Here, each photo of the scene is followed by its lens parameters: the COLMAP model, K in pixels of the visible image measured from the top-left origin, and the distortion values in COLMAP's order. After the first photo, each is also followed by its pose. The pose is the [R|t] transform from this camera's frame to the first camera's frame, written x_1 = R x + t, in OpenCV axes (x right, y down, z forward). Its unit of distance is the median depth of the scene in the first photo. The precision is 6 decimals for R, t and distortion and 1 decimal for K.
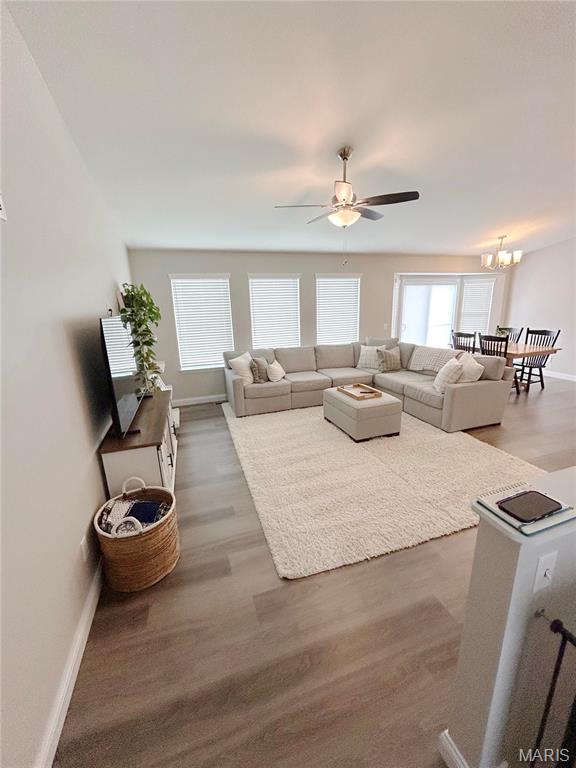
lens RADIAL K [[312.7, 0, 289.6], [0, 312.7, 381.8], [0, 0, 1]] dist [-0.001069, 0.000519]
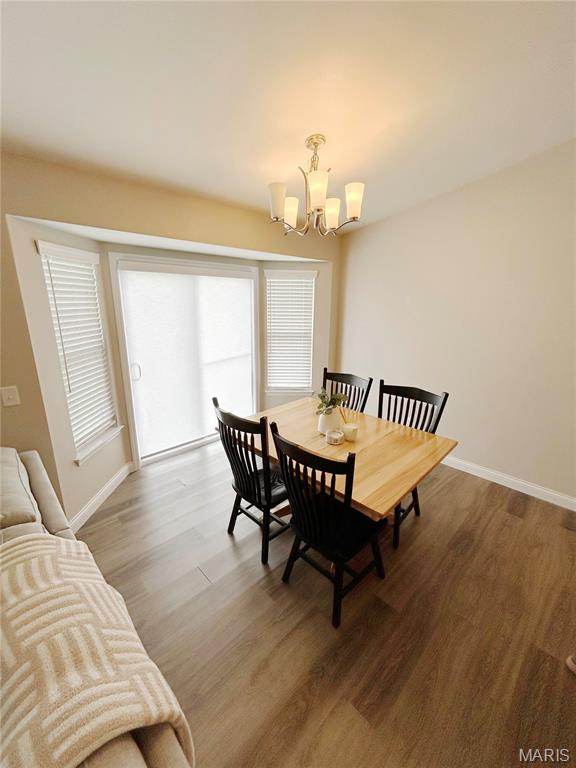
lens RADIAL K [[312.7, 0, 289.6], [0, 312.7, 381.8], [0, 0, 1]] dist [-0.001069, 0.000519]
pose [[0.898916, -0.071598, 0.432231, 0.447867], [0.071546, 0.997302, 0.016405, -0.185390], [-0.432240, 0.016177, 0.901614, 0.648810]]
